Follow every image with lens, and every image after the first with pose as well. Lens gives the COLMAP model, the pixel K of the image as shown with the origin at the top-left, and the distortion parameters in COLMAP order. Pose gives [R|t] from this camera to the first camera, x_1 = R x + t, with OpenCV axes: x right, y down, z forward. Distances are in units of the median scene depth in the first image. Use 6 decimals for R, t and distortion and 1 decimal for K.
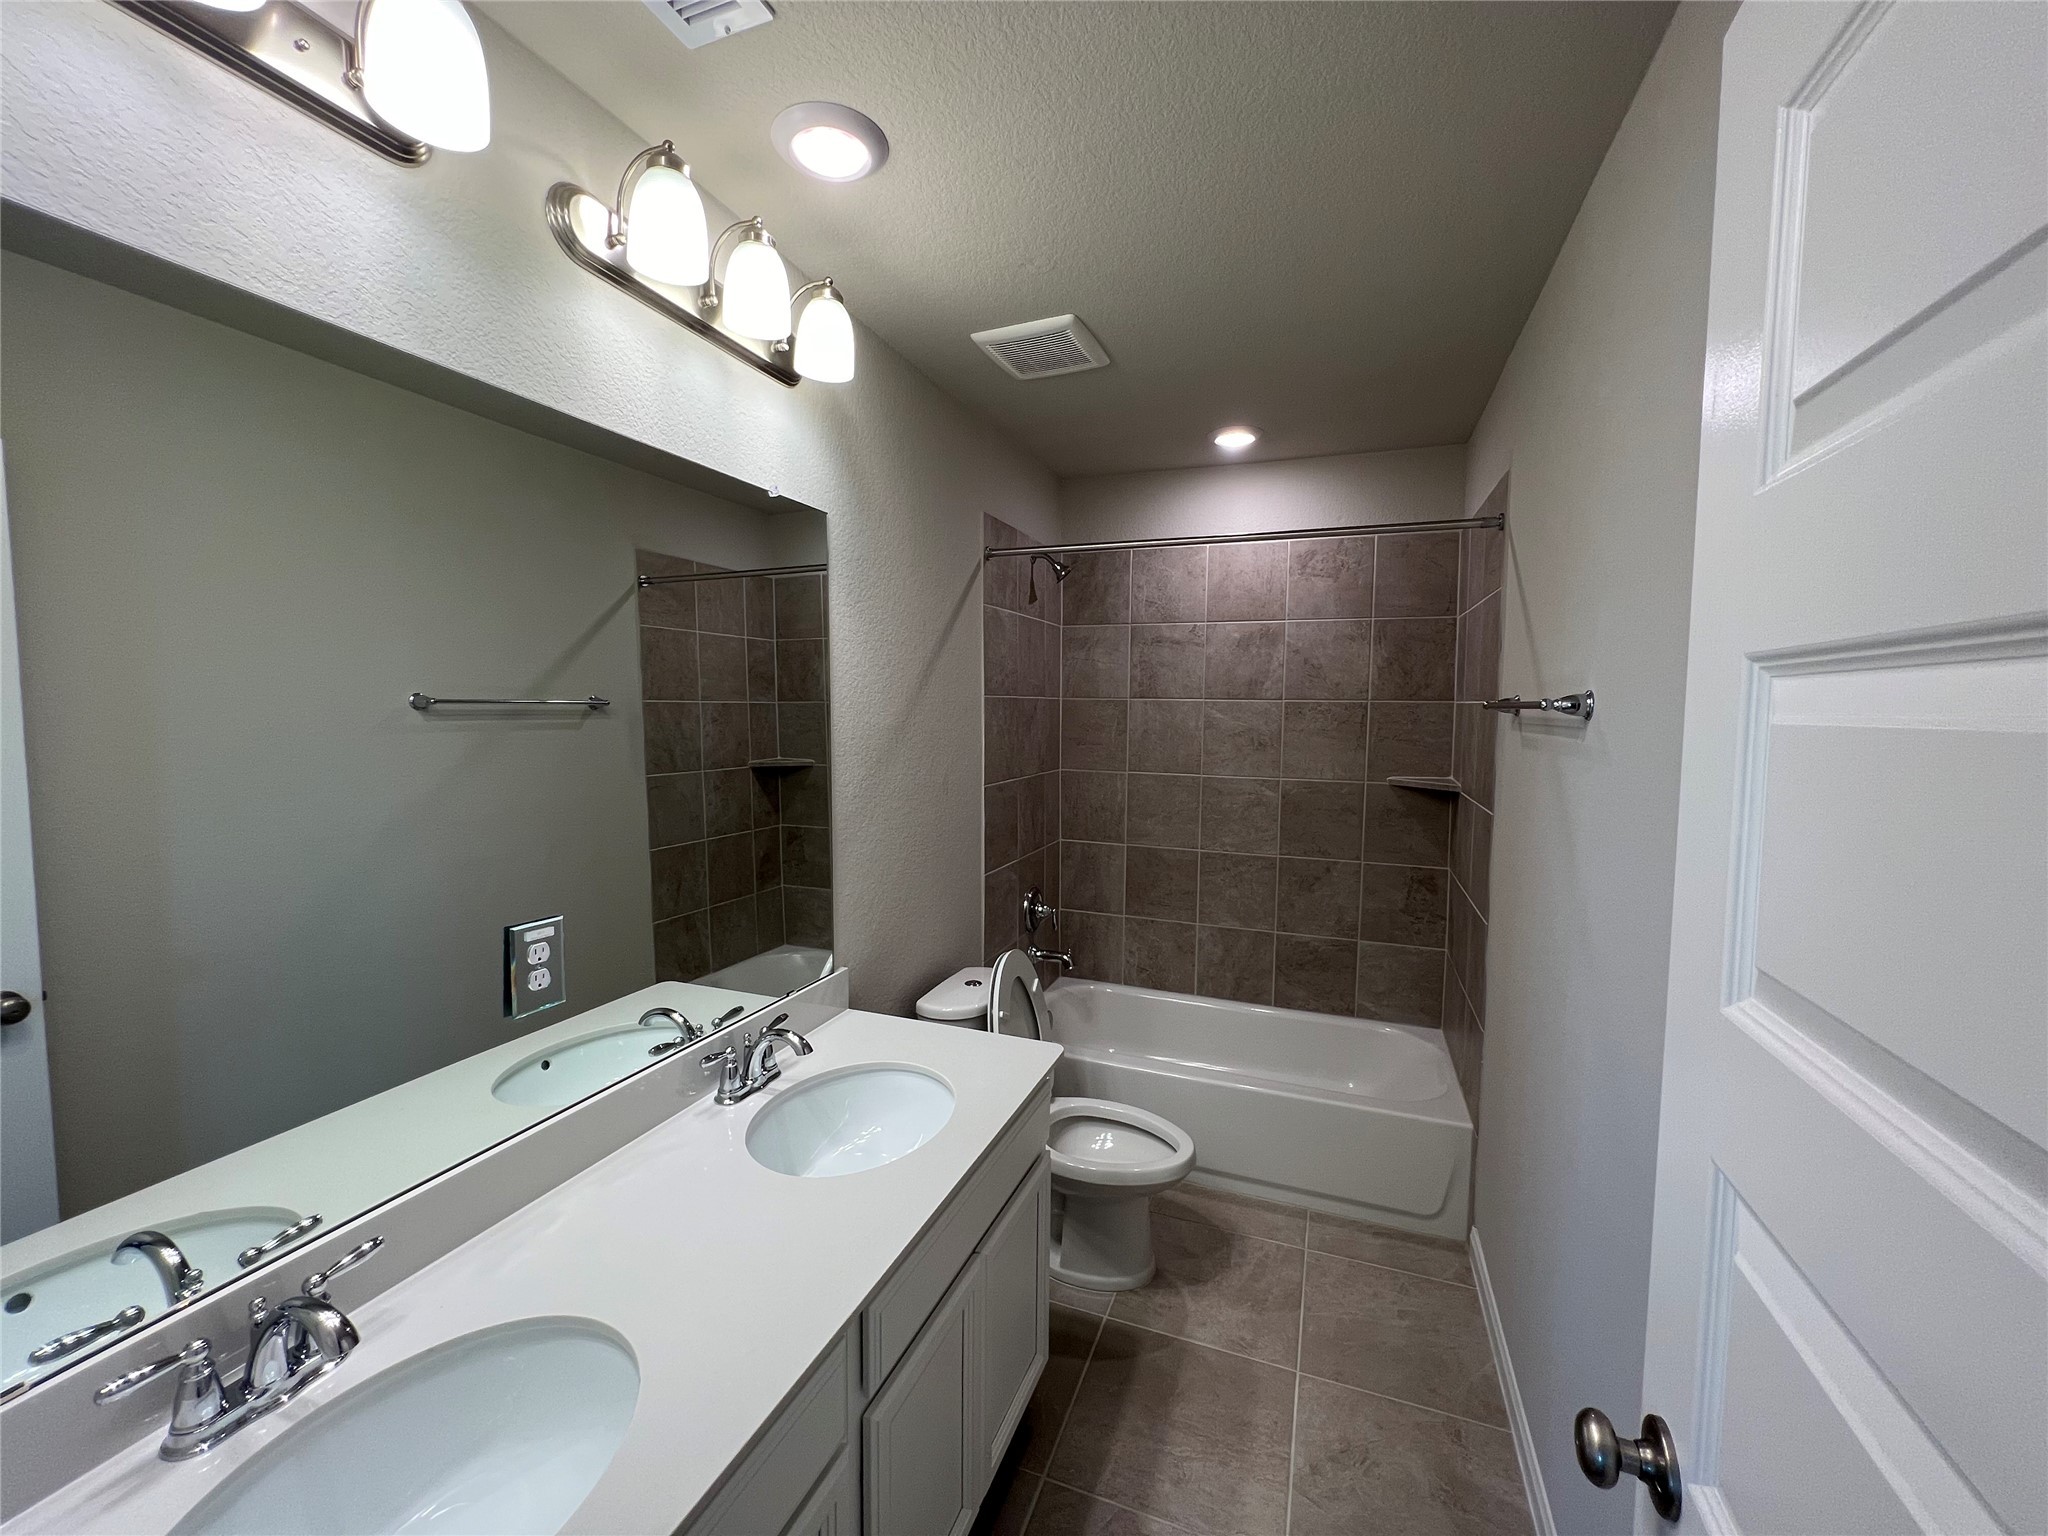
lens RADIAL K [[811.4, 0, 1018.3], [0, 811.4, 771.3], [0, 0, 1]] dist [-0.001100, -0.000986]
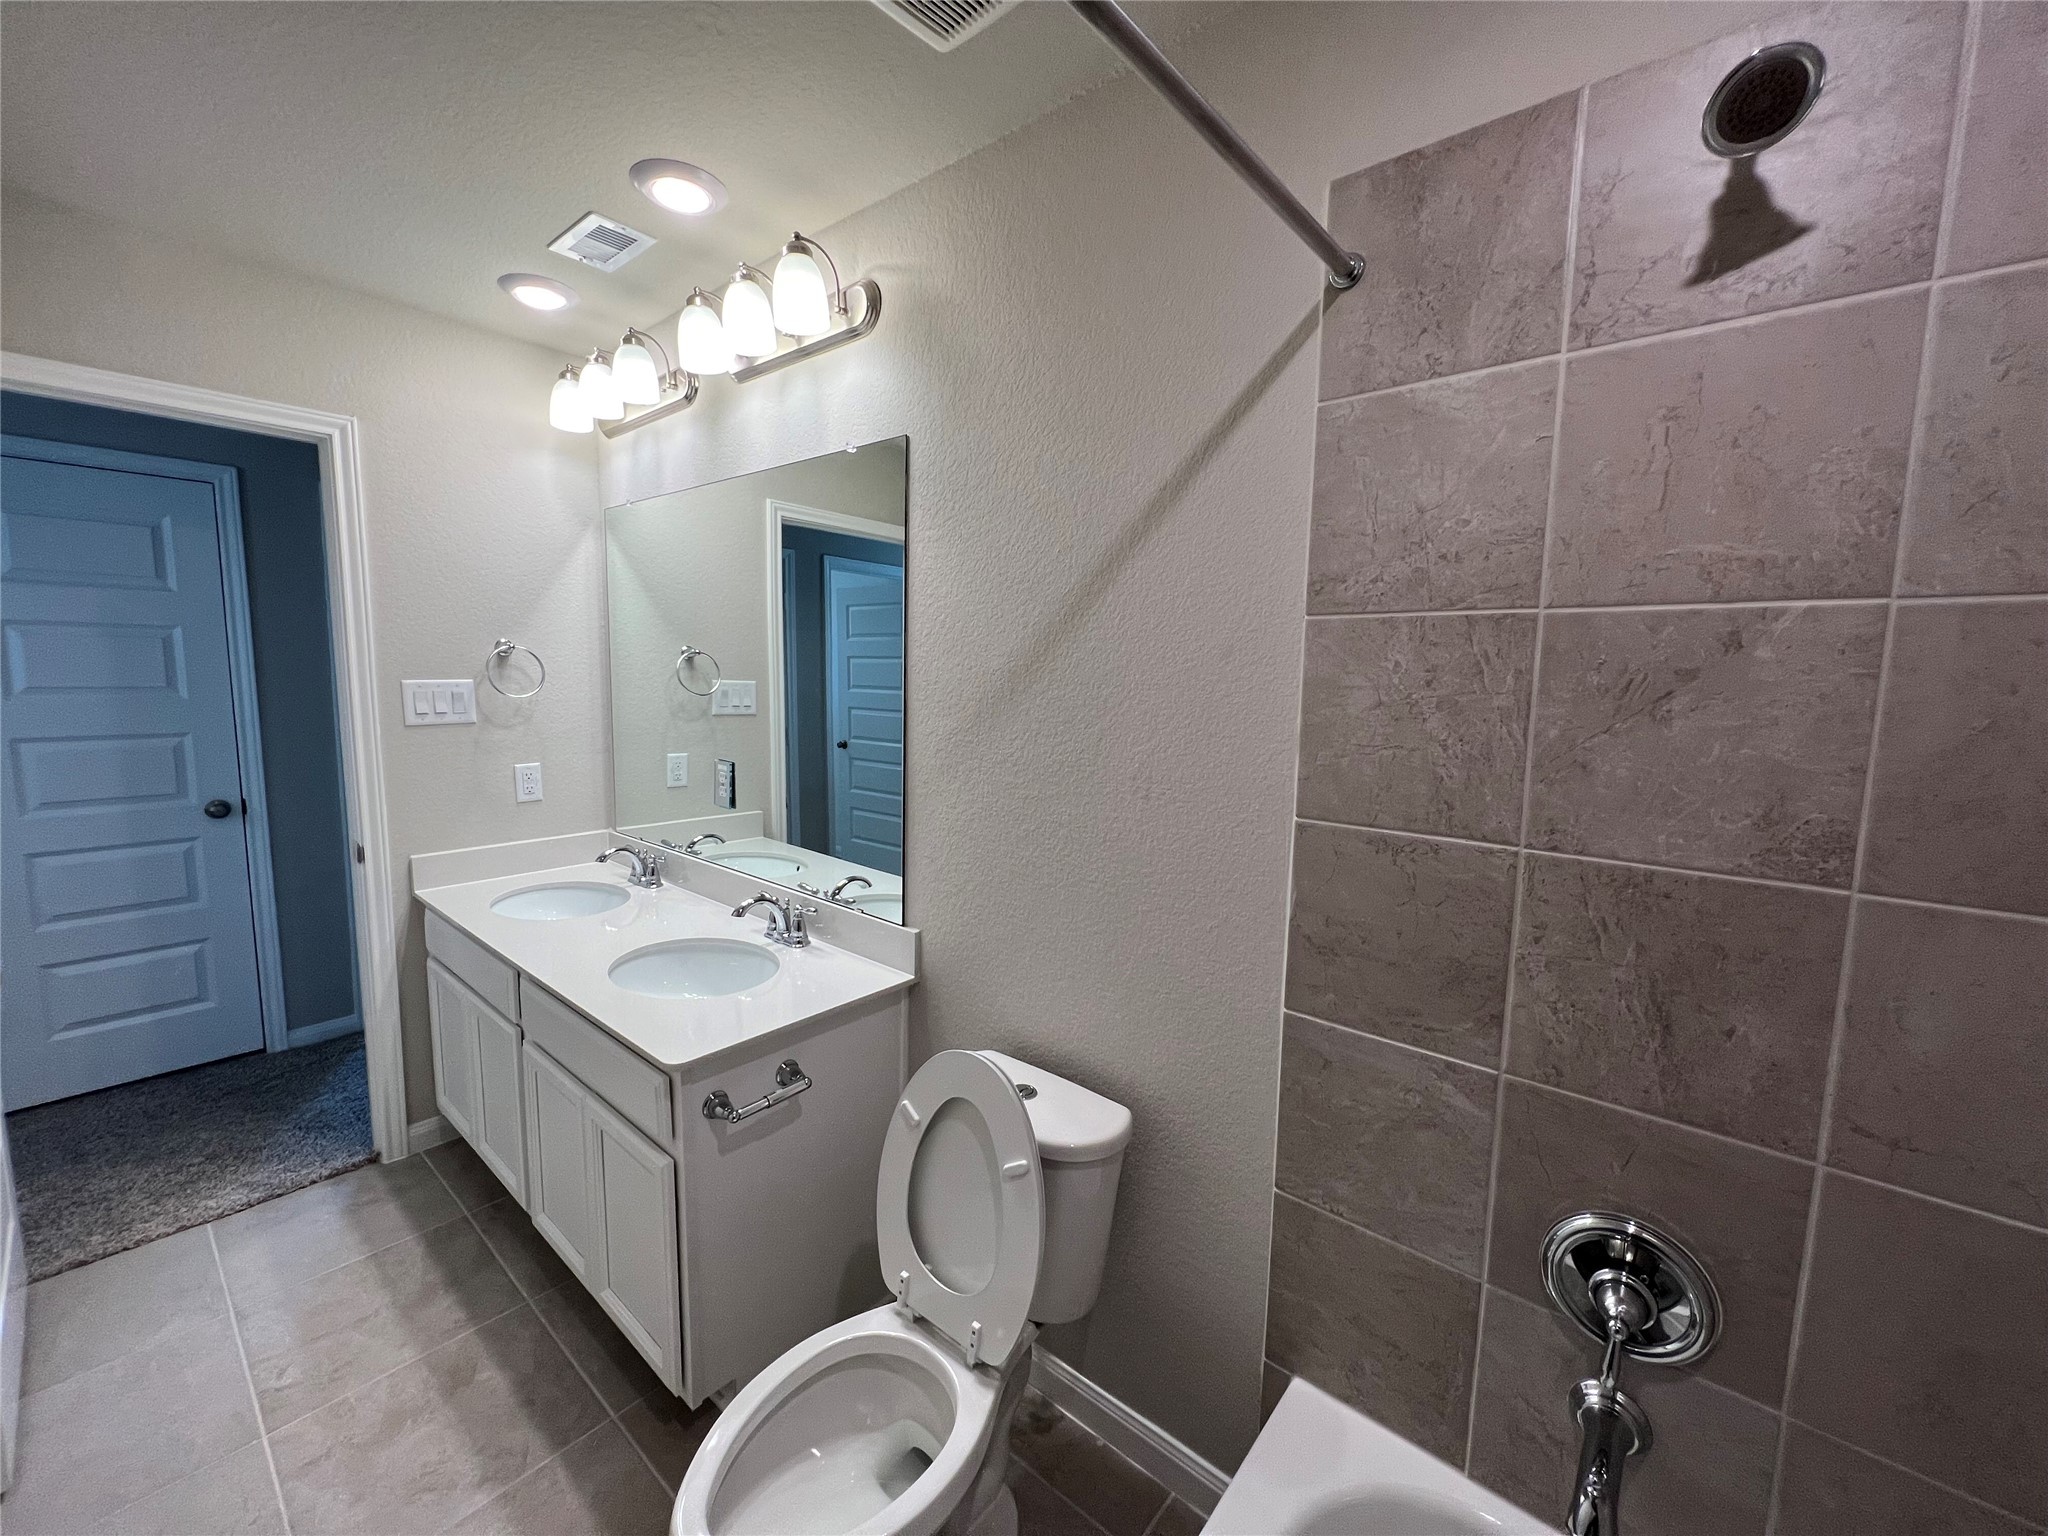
lens RADIAL K [[811.4, 0, 1022.5], [0, 811.4, 763.1], [0, 0, 1]] dist [-0.001100, -0.000986]
pose [[-0.325614, 0.100444, -0.940152, 0.591069], [-0.089632, 0.986584, 0.136447, -0.082511], [0.941245, 0.128697, -0.312243, 1.374395]]
